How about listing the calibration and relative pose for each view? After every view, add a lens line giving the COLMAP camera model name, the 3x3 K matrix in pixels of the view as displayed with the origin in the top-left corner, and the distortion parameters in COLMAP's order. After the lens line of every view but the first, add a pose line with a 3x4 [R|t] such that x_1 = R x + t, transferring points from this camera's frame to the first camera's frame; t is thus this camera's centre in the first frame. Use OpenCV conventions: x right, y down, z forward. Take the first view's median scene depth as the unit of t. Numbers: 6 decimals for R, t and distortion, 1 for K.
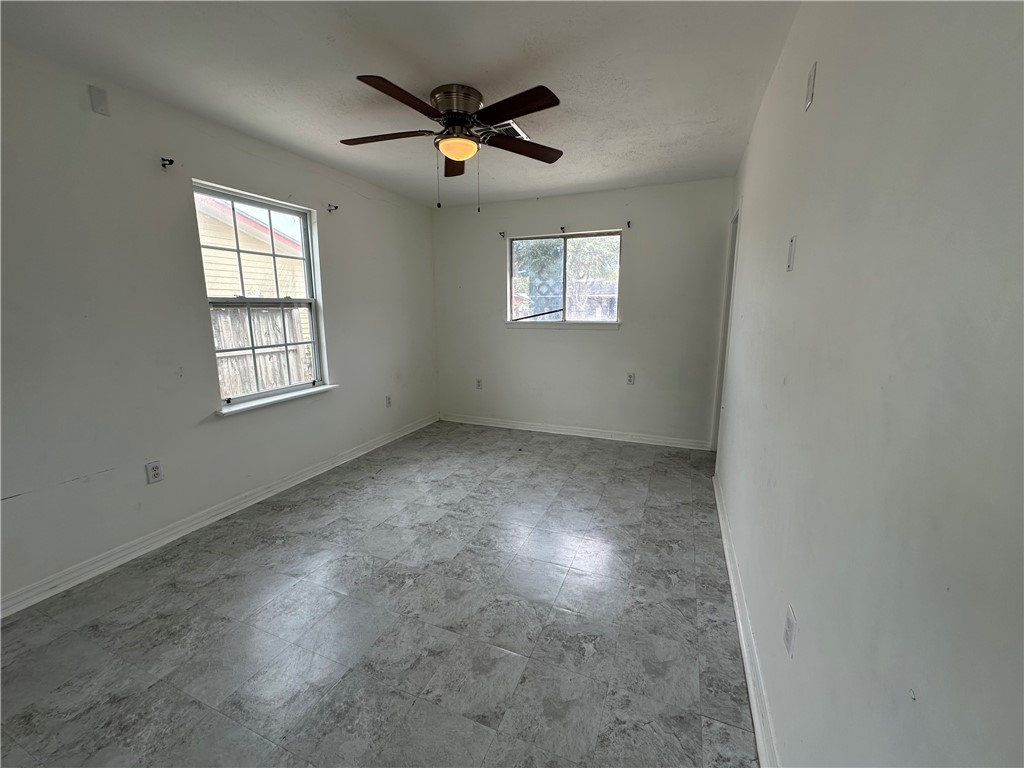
lens RADIAL K [[411.0, 0, 513.2], [0, 411.0, 384.7], [0, 0, 1]] dist [-0.001742, 0.000162]
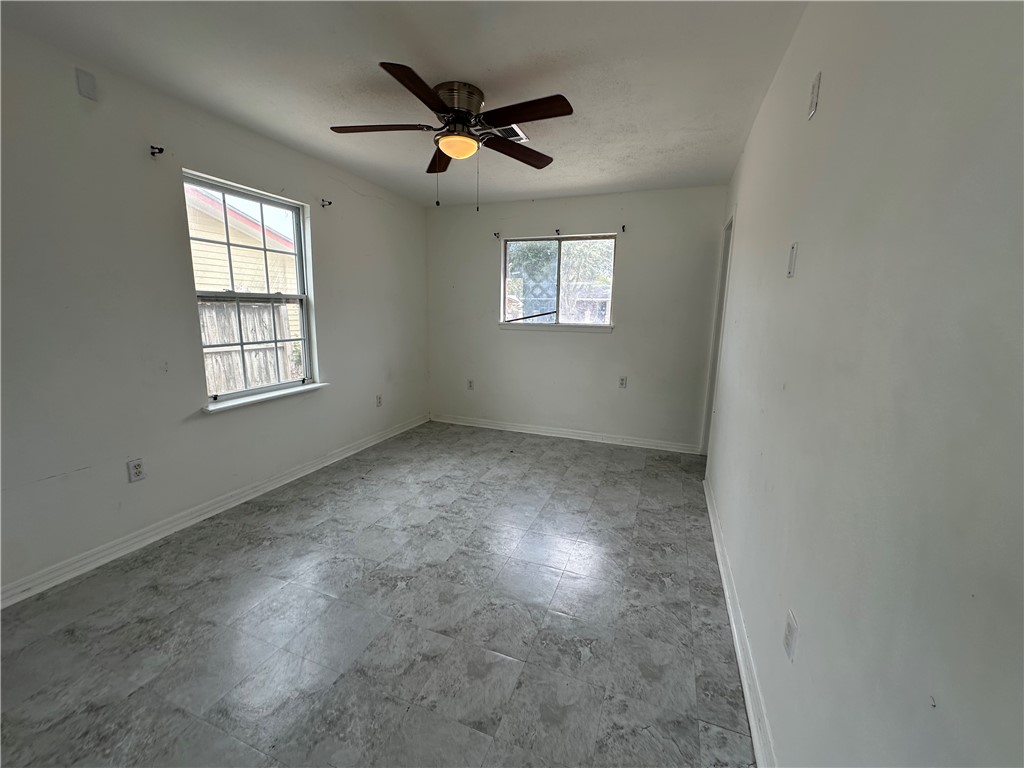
lens RADIAL K [[410.8, 0, 513.3], [0, 410.8, 384.4], [0, 0, 1]] dist [-0.000697, -0.000044]
pose [[0.999412, 0.016277, 0.030183, -0.017703], [-0.016129, 0.999857, -0.005131, 0.001362], [-0.030262, 0.004641, 0.999531, 0.006205]]
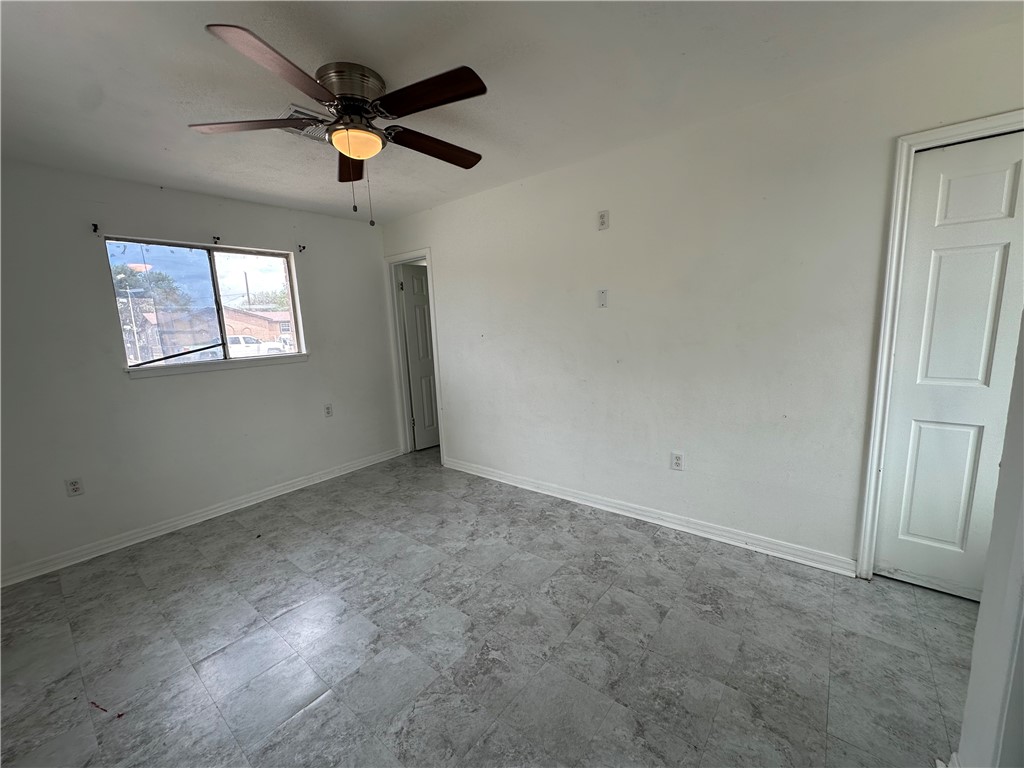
lens RADIAL K [[409.3, 0, 512.7], [0, 409.3, 386.5], [0, 0, 1]] dist [-0.002488, 0.000367]
pose [[0.283984, -0.157821, 0.945751, -0.722635], [0.218404, 0.971079, 0.096467, -0.101160], [-0.933623, 0.179161, 0.310240, 0.454360]]
